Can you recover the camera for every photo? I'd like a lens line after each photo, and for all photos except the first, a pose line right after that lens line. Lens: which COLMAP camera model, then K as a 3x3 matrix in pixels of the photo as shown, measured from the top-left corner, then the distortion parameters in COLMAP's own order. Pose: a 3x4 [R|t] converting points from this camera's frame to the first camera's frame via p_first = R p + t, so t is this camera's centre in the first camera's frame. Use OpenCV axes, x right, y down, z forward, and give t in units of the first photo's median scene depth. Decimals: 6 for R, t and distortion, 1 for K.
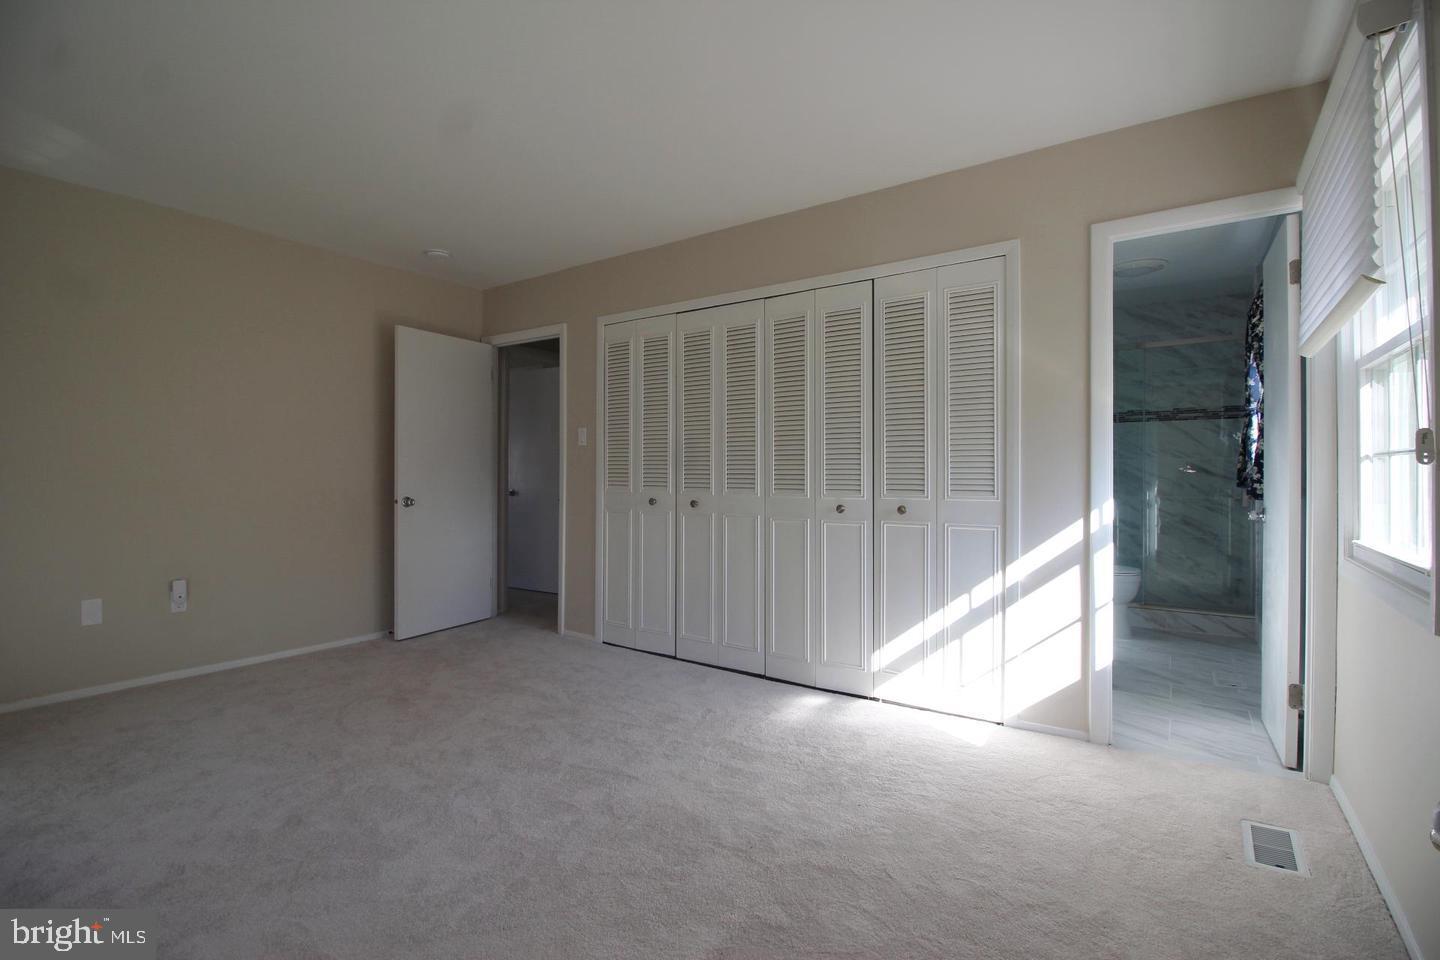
lens RADIAL K [[672.7, 0, 714.4], [0, 672.7, 466.6], [0, 0, 1]] dist [-0.001639, -0.009996]
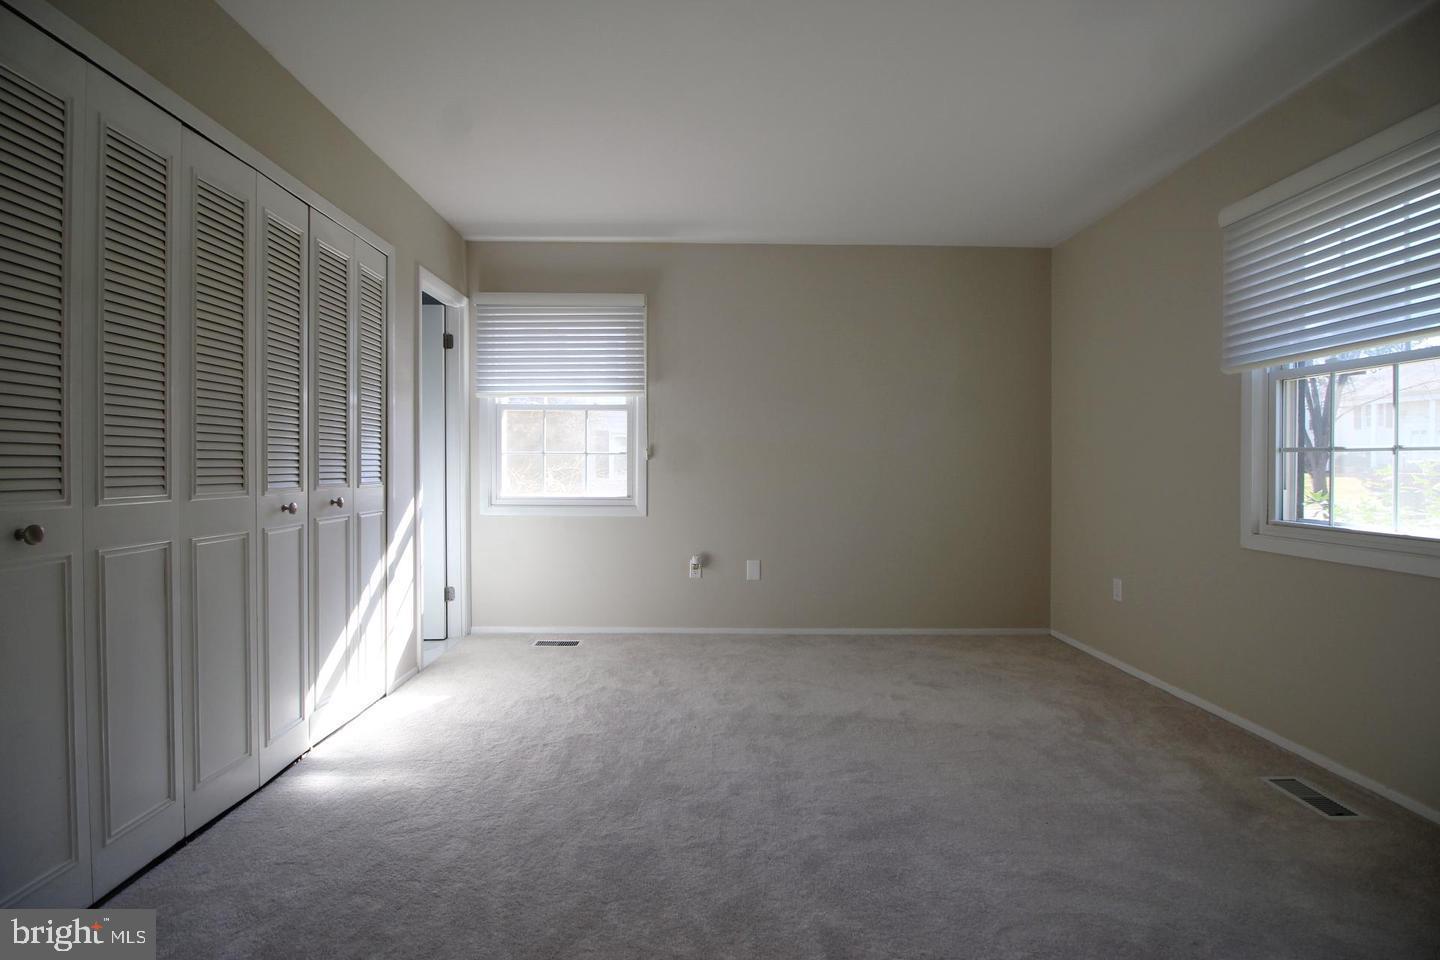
lens RADIAL K [[672.7, 0, 714.4], [0, 672.7, 466.6], [0, 0, 1]] dist [-0.001639, -0.009996]
pose [[-0.592238, -0.002287, 0.805760, -0.658025], [-0.005554, 0.999984, -0.001244, 0.019108], [-0.805744, -0.005212, -0.592241, 1.079513]]
